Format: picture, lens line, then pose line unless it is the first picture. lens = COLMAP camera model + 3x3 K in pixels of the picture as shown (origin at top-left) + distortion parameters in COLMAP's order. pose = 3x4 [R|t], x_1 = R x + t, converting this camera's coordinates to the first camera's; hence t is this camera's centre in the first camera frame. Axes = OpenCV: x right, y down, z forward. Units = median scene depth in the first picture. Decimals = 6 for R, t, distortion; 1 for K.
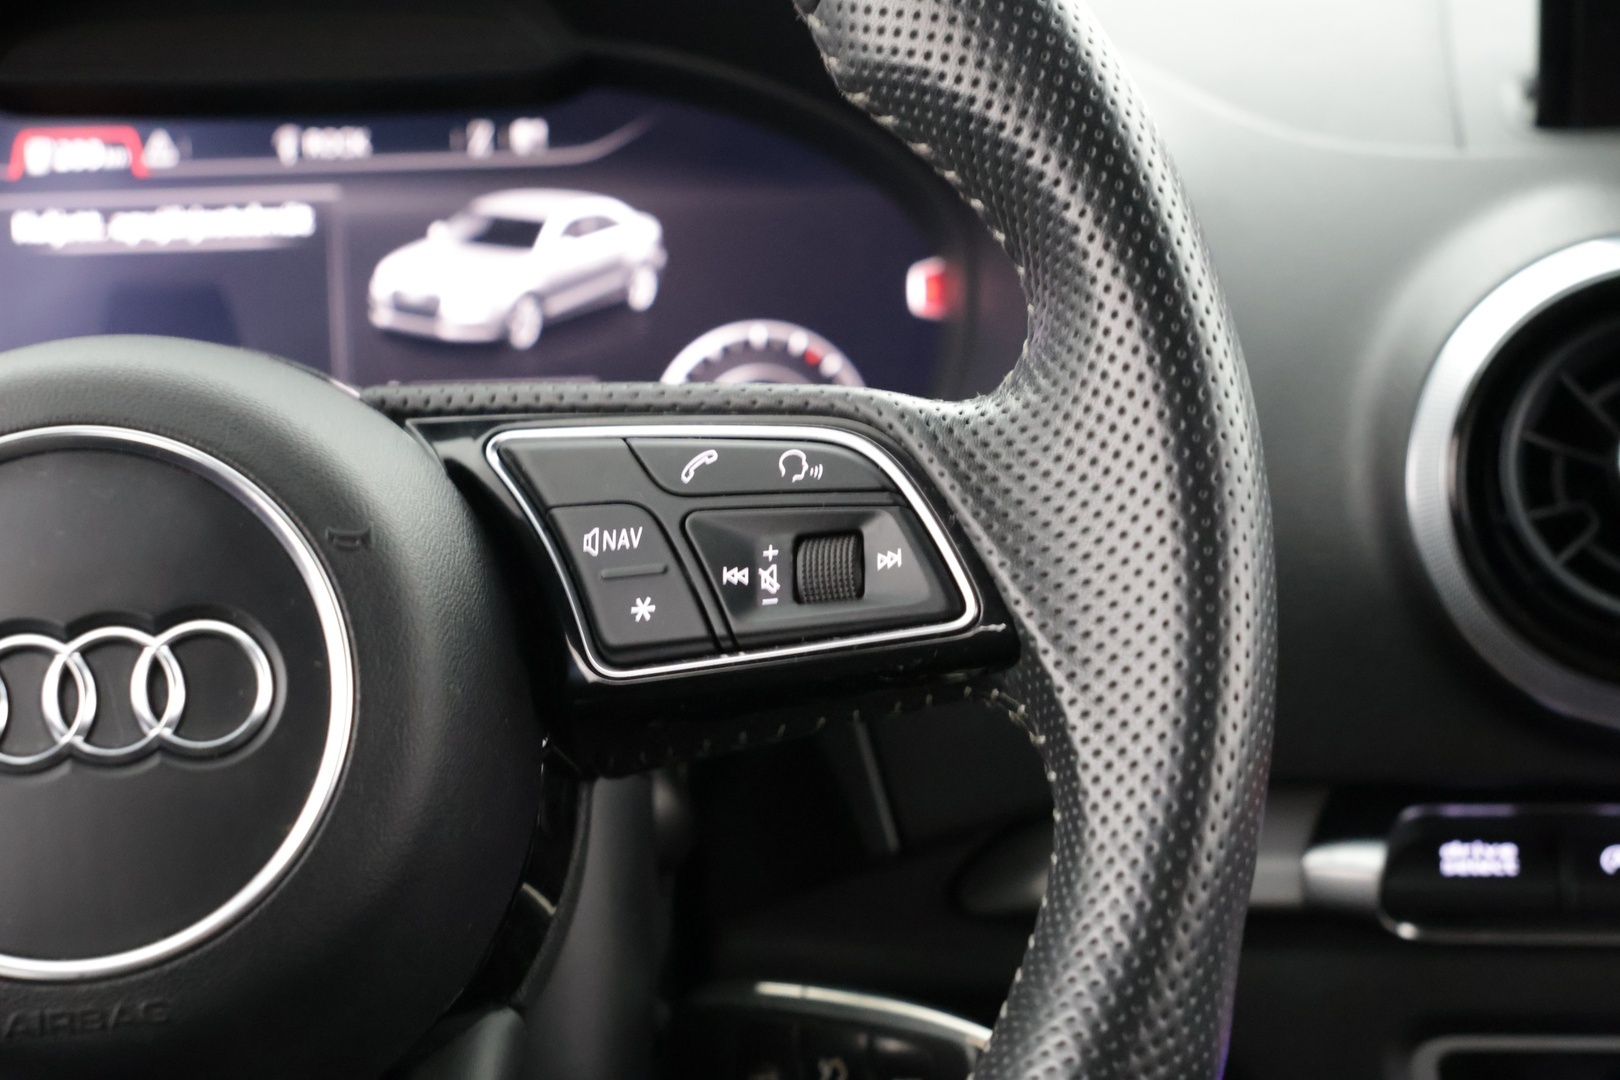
lens RADIAL K [[3774.7, 0, 818.7], [0, 3774.7, 541.4], [0, 0, 1]] dist [0.006486, 0.000000]
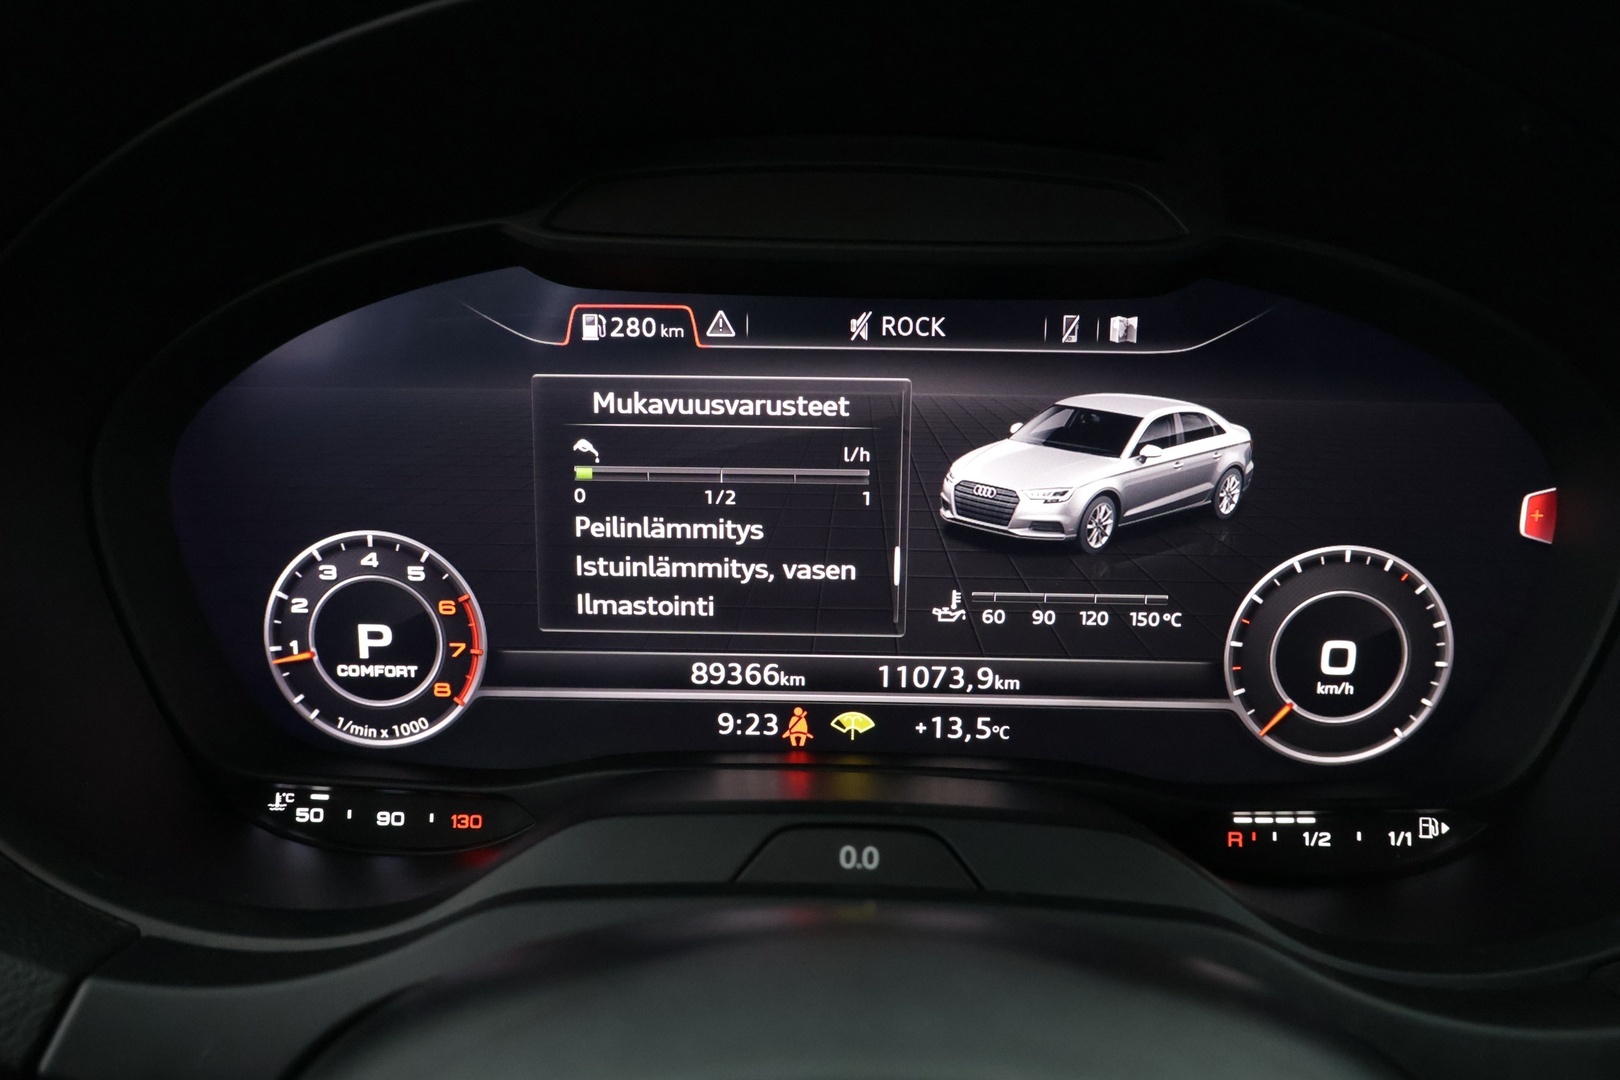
lens RADIAL K [[1357.0, 0, 803.3], [0, 1357.0, 556.3], [0, 0, 1]] dist [-0.039047, 0.033413]
pose [[0.998211, 0.052219, -0.029131, -0.160959], [-0.049022, 0.993641, 0.101361, -0.092553], [0.034239, -0.099752, 0.994423, 0.751468]]
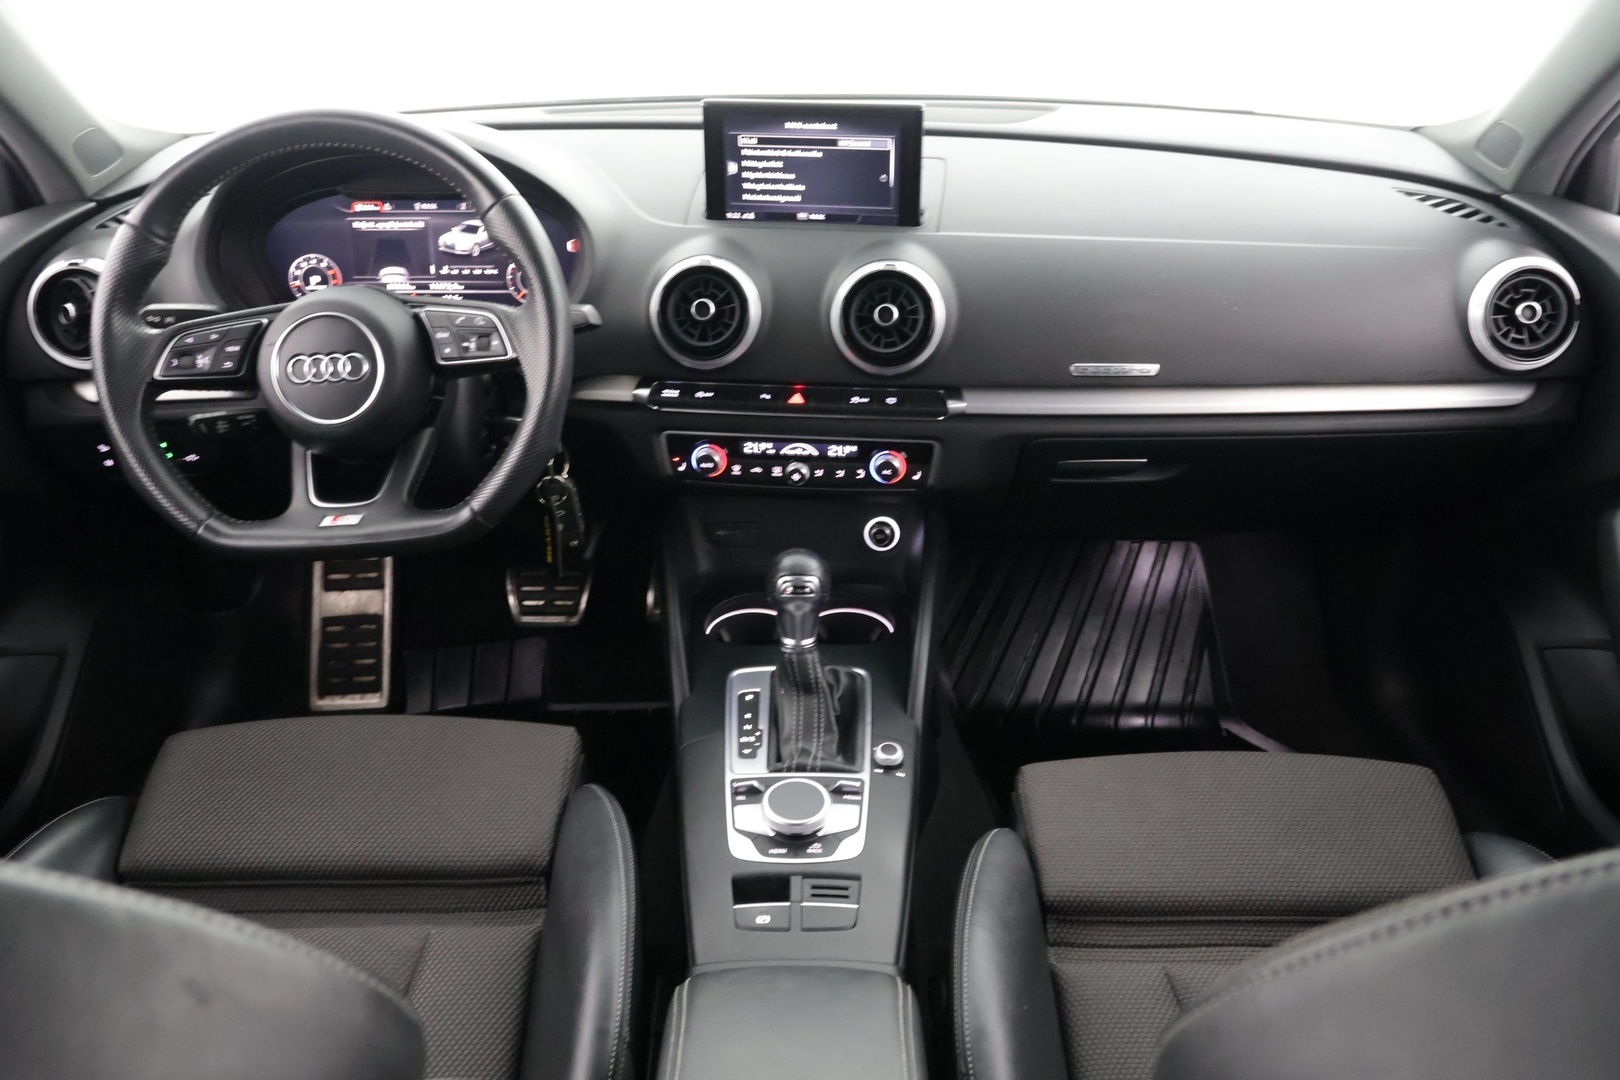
lens RADIAL K [[1357.0, 0, 806.3], [0, 1357.0, 536.4], [0, 0, 1]] dist [-0.039047, 0.033413]
pose [[0.999295, 0.037325, -0.003950, 0.350156], [-0.034942, 0.963559, 0.265202, -0.186022], [0.013705, -0.264877, 0.964185, -0.604777]]
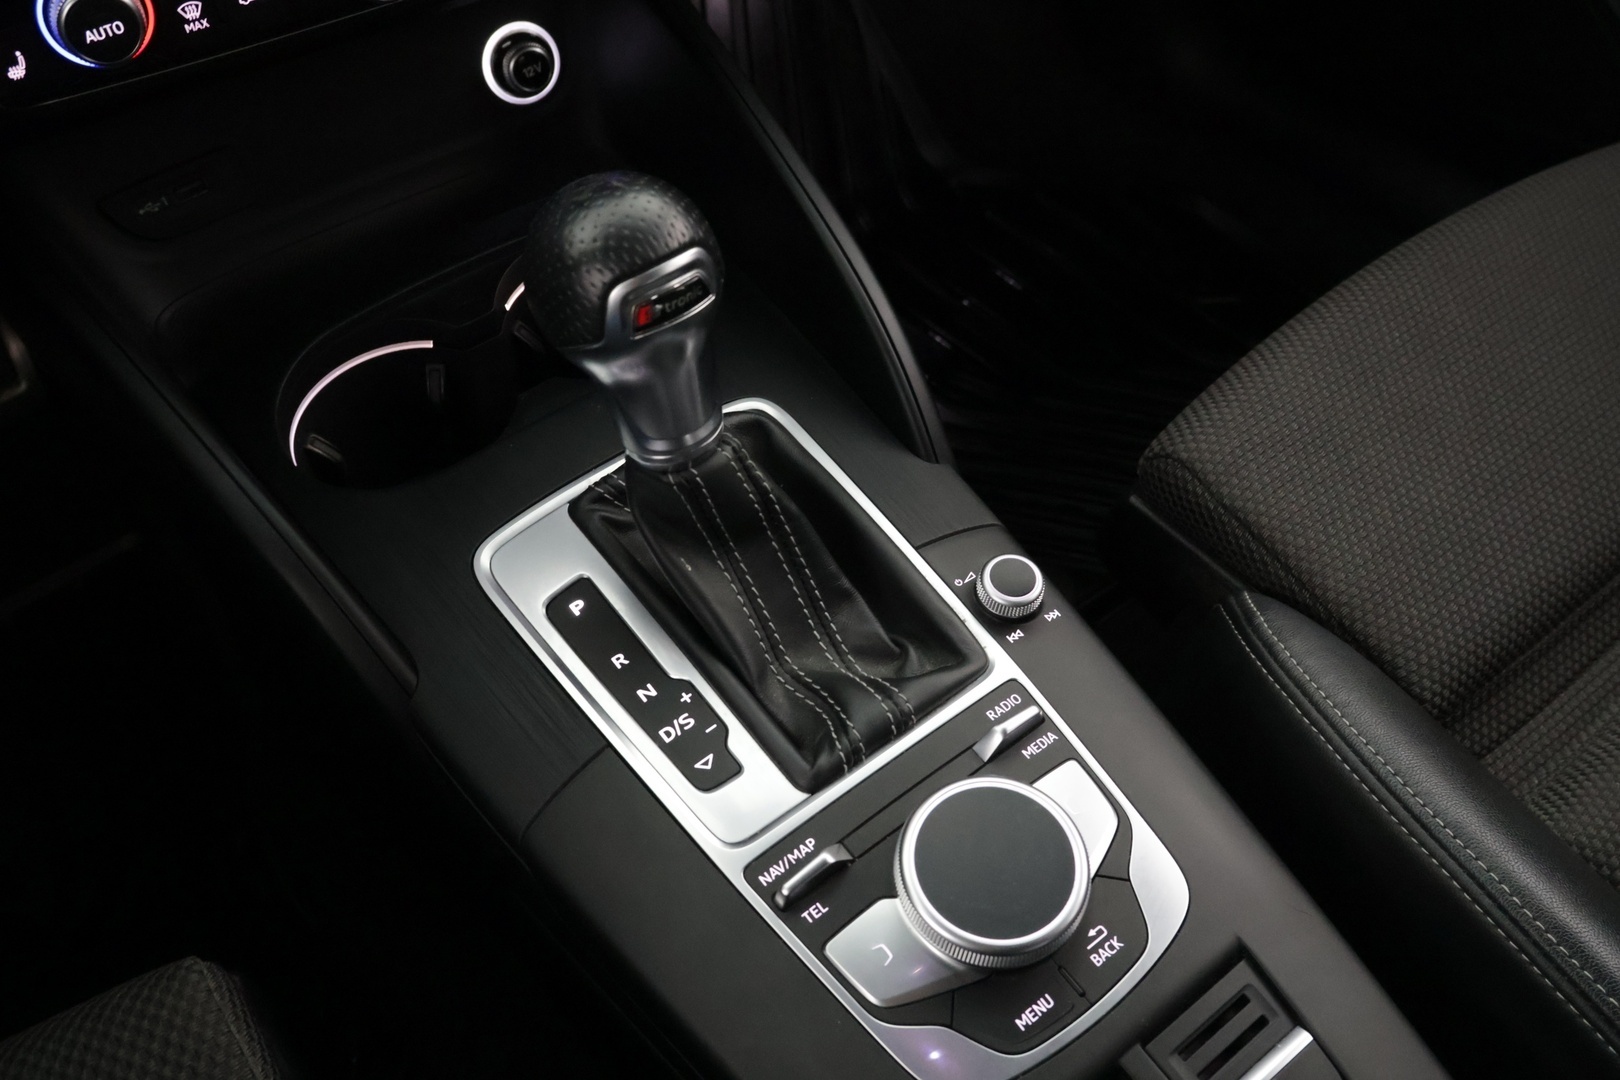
lens RADIAL K [[1357.0, 0, 809.7], [0, 1357.0, 540.2], [0, 0, 1]] dist [-0.039047, 0.033413]
pose [[0.801875, -0.451121, 0.391774, 0.148175], [0.117732, 0.762139, 0.636619, 0.025446], [-0.585778, -0.464365, 0.664251, 0.418091]]
